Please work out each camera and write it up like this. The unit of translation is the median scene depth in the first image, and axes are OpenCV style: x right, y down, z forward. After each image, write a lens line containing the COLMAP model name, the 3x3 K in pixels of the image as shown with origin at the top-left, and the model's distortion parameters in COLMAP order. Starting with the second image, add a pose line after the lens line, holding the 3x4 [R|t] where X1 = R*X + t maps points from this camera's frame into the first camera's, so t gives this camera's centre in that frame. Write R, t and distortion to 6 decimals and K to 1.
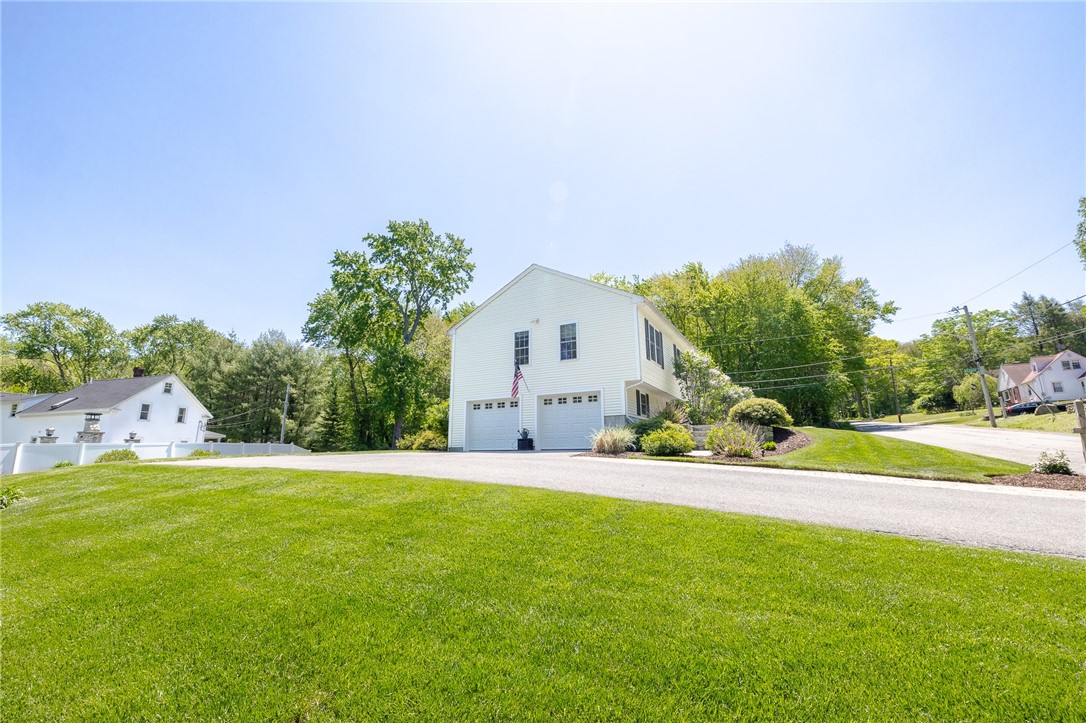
lens RADIAL K [[451.3, 0, 543.0], [0, 451.3, 361.5], [0, 0, 1]] dist [-0.008532, -0.000130]
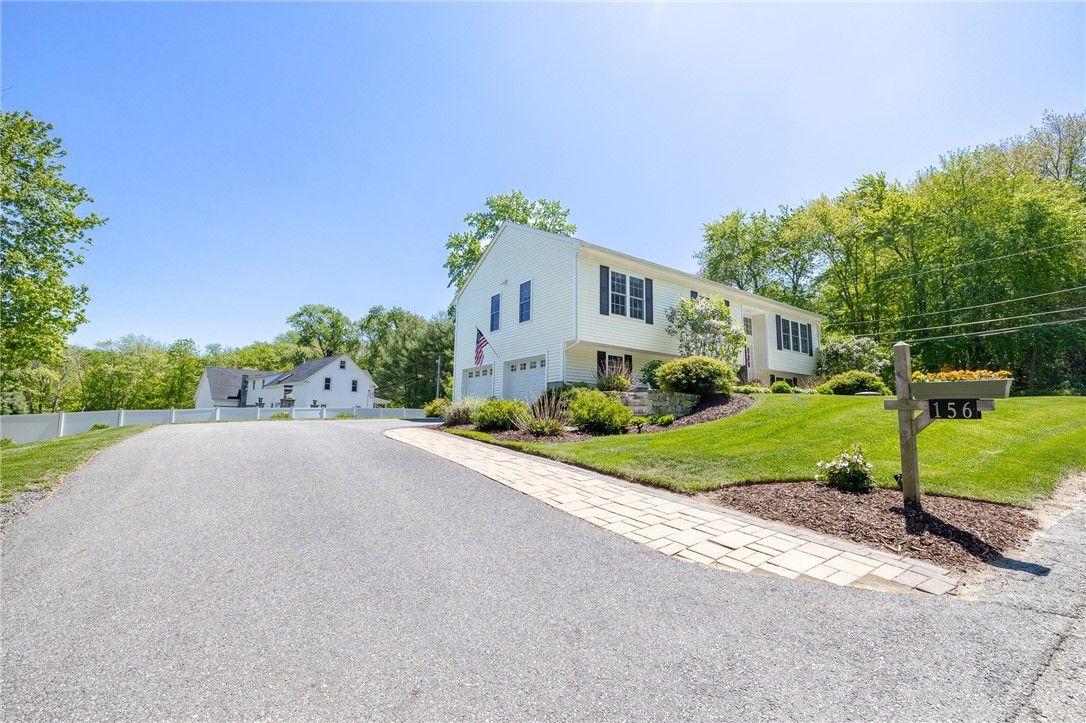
lens RADIAL K [[454.8, 0, 539.4], [0, 454.8, 358.4], [0, 0, 1]] dist [0.000252, 0.000072]
pose [[0.900844, -0.038952, -0.432391, 0.214178], [0.068846, 0.996181, 0.053692, 0.010307], [0.428649, -0.078137, 0.900086, 0.080458]]
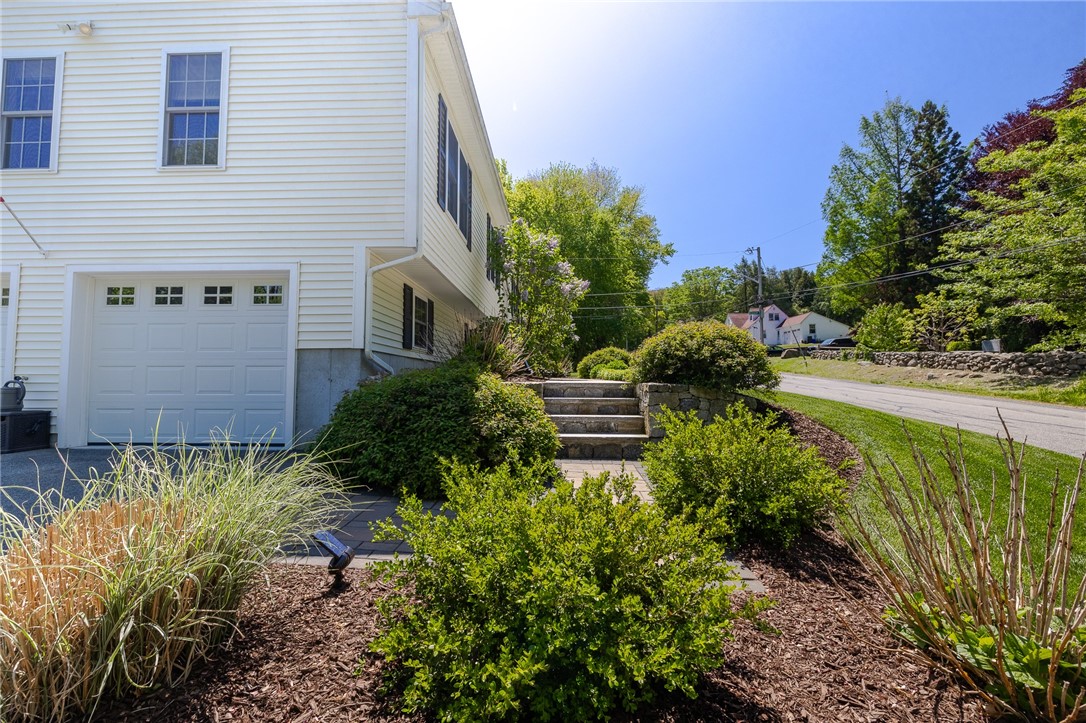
lens RADIAL K [[451.3, 0, 543.0], [0, 451.3, 361.5], [0, 0, 1]] dist [-0.008532, -0.000130]
pose [[0.886948, 0.024084, 0.461241, 0.060247], [-0.099775, 0.985051, 0.140428, 0.027623], [-0.450964, -0.170573, 0.876092, 0.264411]]
